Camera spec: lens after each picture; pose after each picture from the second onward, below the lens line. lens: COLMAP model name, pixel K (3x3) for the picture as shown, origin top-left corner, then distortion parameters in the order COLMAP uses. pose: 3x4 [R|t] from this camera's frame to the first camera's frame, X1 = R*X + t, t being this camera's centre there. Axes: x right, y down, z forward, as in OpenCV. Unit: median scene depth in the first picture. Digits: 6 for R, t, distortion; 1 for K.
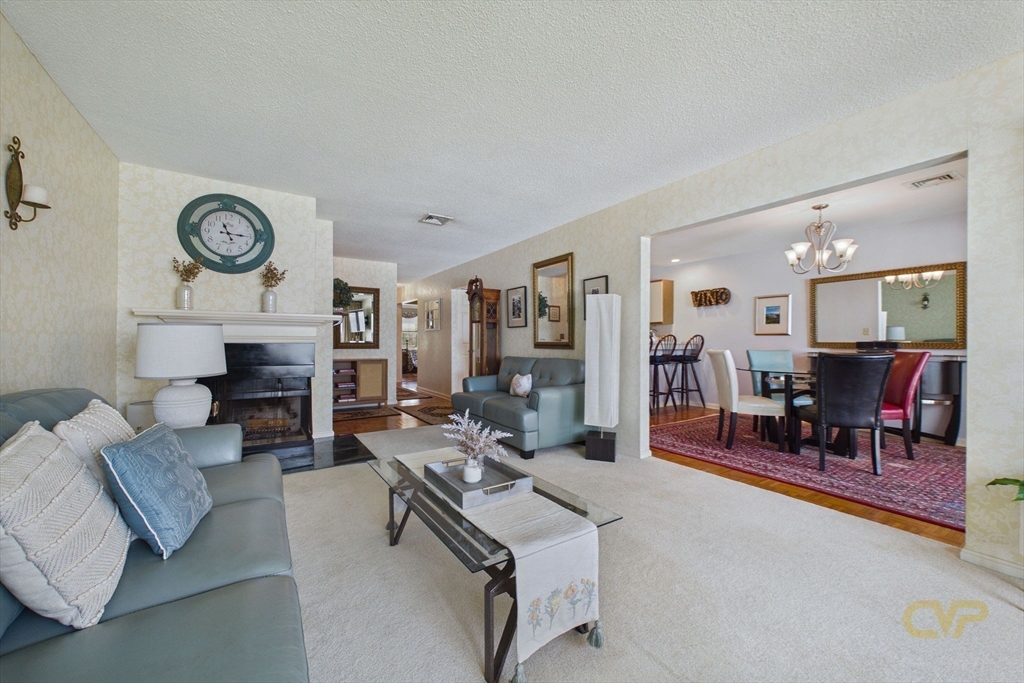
lens RADIAL K [[394.2, 0, 514.6], [0, 394.2, 337.1], [0, 0, 1]] dist [-0.002661, -0.000058]
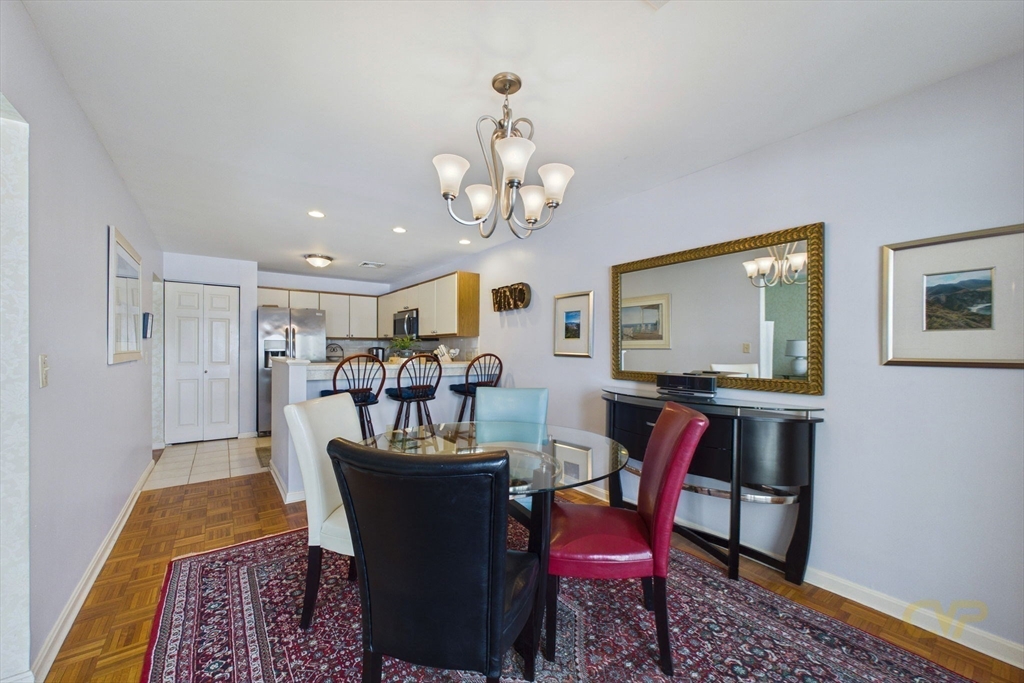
lens RADIAL K [[394.2, 0, 508.7], [0, 394.2, 348.9], [0, 0, 1]] dist [-0.002661, -0.000058]
pose [[0.997820, 0.005941, 0.065720, 0.492799], [-0.006640, 0.999924, 0.010414, -0.022319], [-0.065653, -0.010828, 0.997784, 0.361507]]
